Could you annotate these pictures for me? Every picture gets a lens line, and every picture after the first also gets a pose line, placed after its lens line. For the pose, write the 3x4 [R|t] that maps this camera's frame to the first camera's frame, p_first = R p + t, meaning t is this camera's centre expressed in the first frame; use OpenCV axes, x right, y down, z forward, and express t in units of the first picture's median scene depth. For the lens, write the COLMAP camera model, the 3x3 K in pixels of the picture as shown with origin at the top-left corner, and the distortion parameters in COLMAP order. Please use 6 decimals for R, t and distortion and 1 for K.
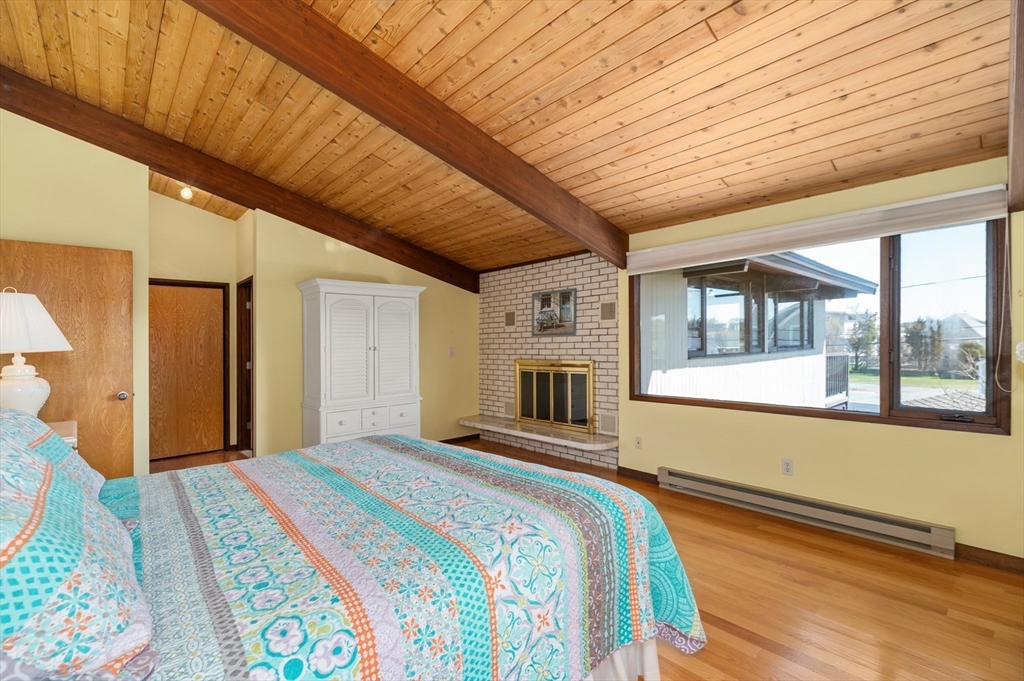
lens RADIAL K [[446.6, 0, 512.1], [0, 446.6, 339.8], [0, 0, 1]] dist [-0.002627, -0.000154]
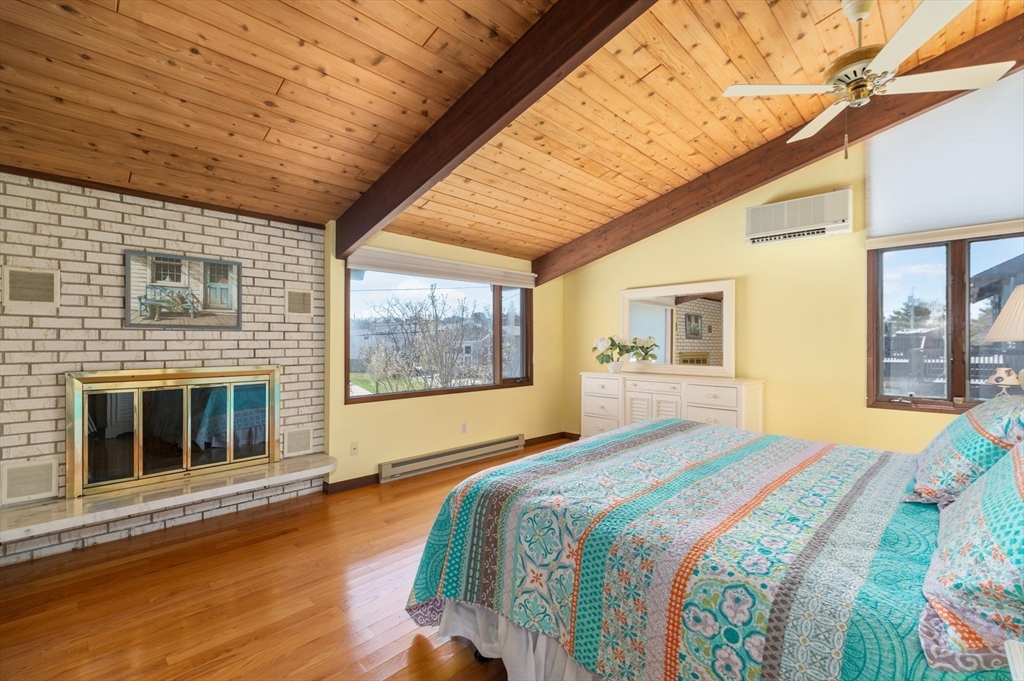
lens RADIAL K [[446.6, 0, 513.4], [0, 446.6, 346.0], [0, 0, 1]] dist [-0.002627, -0.000154]
pose [[-0.057440, 0.009193, 0.998307, -0.561938], [-0.006696, 0.999932, -0.009594, 0.018038], [-0.998327, -0.007236, -0.057374, 0.600835]]
